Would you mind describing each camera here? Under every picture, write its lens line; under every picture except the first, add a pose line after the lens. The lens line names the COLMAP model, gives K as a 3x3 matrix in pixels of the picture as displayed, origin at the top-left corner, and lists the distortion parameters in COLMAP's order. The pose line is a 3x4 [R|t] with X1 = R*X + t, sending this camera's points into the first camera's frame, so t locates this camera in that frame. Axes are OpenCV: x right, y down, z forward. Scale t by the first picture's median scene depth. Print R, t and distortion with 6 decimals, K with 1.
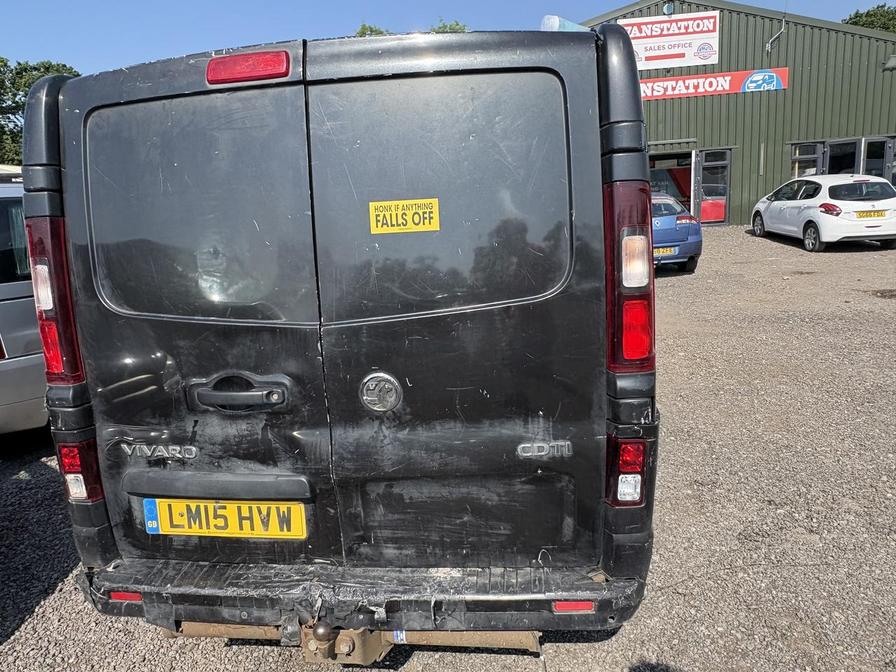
lens RADIAL K [[598.2, 0, 448.4], [0, 598.2, 329.5], [0, 0, 1]] dist [0.003761, 0.002179]
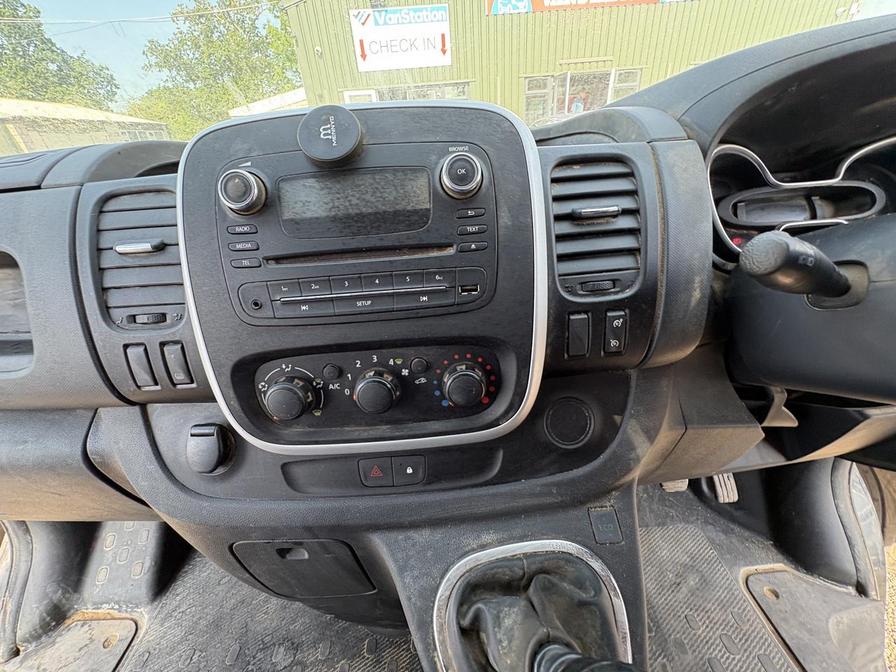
lens RADIAL K [[359.7, 0, 450.0], [0, 359.7, 337.5], [0, 0, 1]] dist [0.001805, 0.000070]
pose [[0.986603, -0.087020, 0.137990, 0.048578], [0.041158, 0.951264, 0.305618, -0.517502], [-0.157860, -0.295844, 0.942102, 2.808359]]
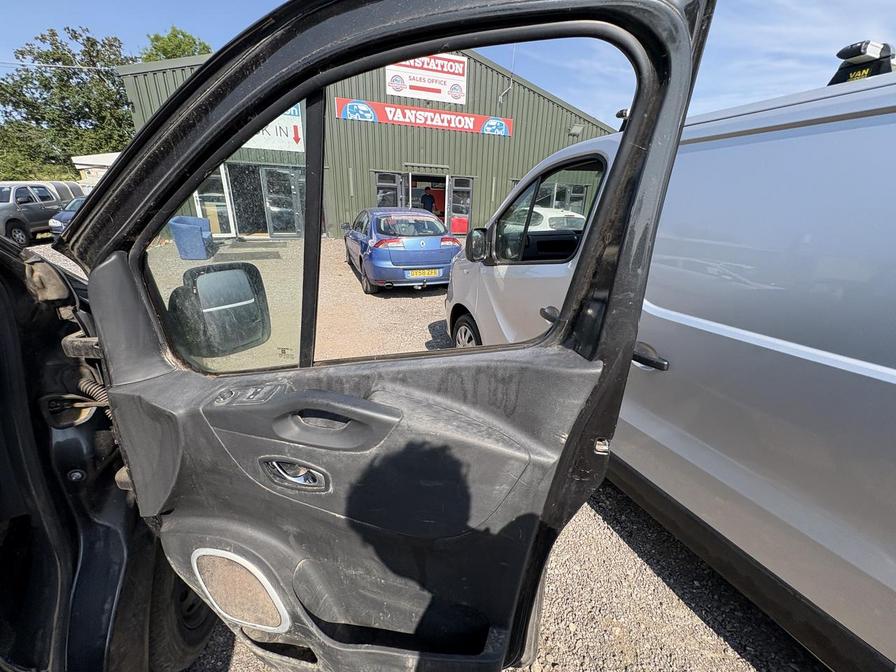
lens RADIAL K [[359.7, 0, 449.8], [0, 359.7, 333.9], [0, 0, 1]] dist [0.001805, 0.000070]
pose [[0.911690, -0.047942, 0.408072, 0.830706], [-0.006859, 0.991255, 0.131780, -0.632299], [-0.410821, -0.122942, 0.903389, 2.512662]]
